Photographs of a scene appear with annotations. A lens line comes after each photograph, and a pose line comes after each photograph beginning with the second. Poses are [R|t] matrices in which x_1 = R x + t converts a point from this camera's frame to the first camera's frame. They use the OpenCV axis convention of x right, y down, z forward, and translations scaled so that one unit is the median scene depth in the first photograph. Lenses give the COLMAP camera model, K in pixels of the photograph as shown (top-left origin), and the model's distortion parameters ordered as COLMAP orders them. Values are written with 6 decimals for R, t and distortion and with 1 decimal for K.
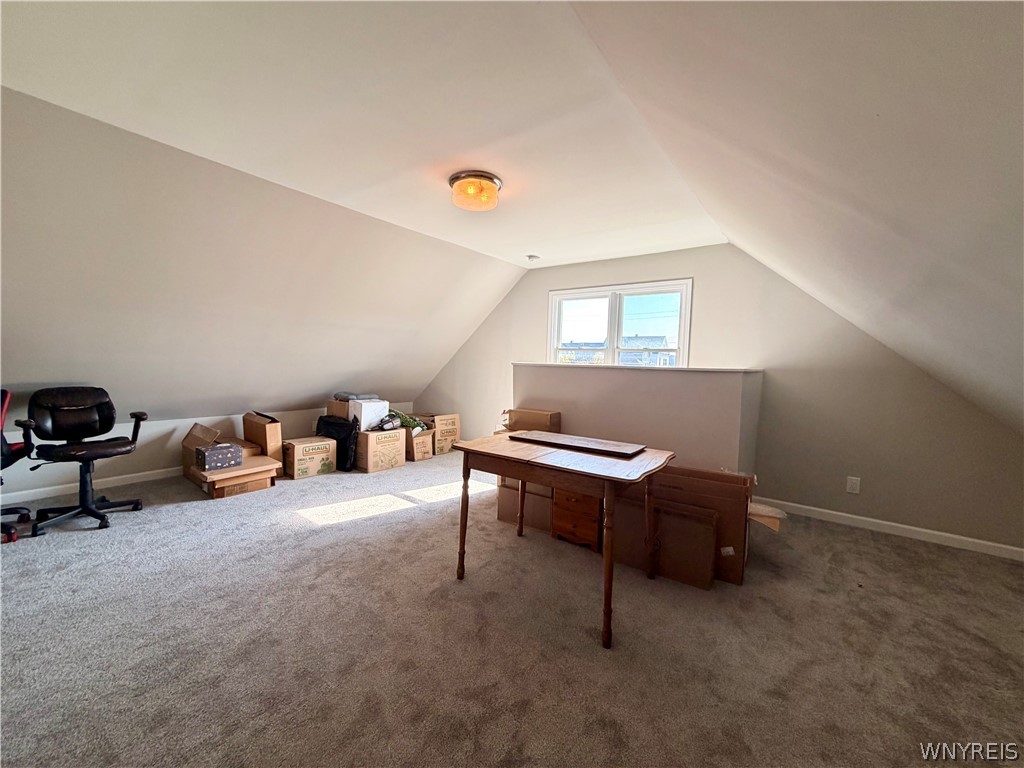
lens RADIAL K [[405.2, 0, 511.7], [0, 405.2, 384.3], [0, 0, 1]] dist [0.002579, 0.000397]
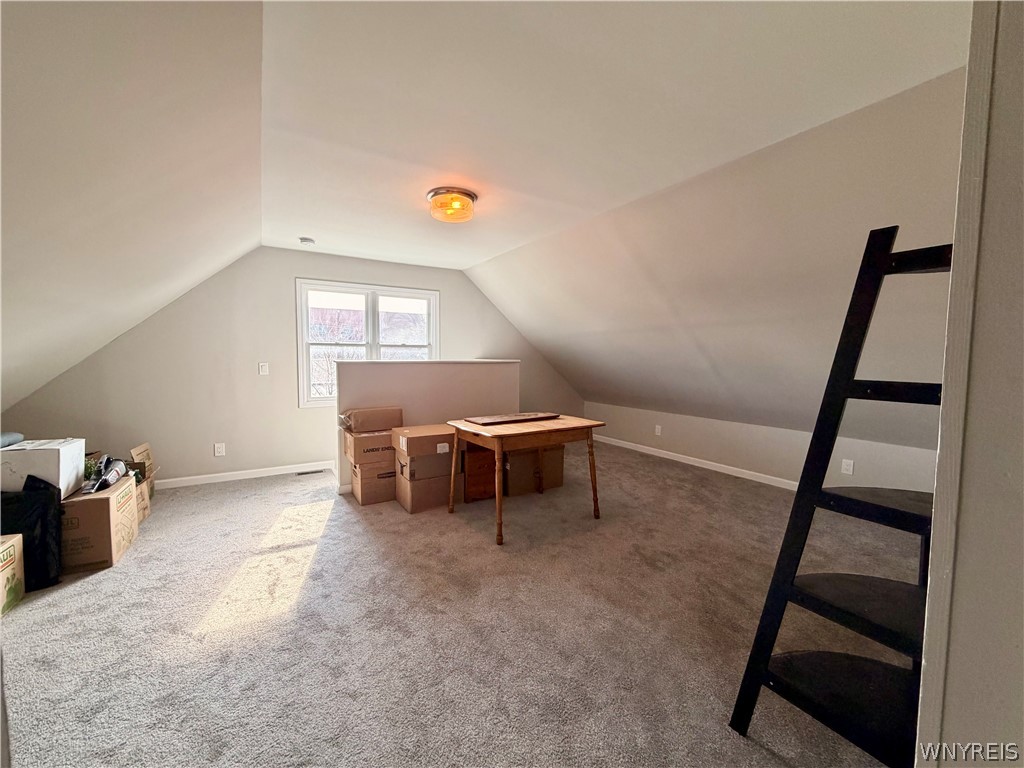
lens RADIAL K [[405.2, 0, 511.9], [0, 405.2, 382.3], [0, 0, 1]] dist [0.002579, 0.000397]
pose [[0.381649, -0.080828, 0.920766, -0.766905], [0.054442, 0.996405, 0.064902, -0.047152], [-0.922703, 0.025359, 0.384678, 0.324842]]
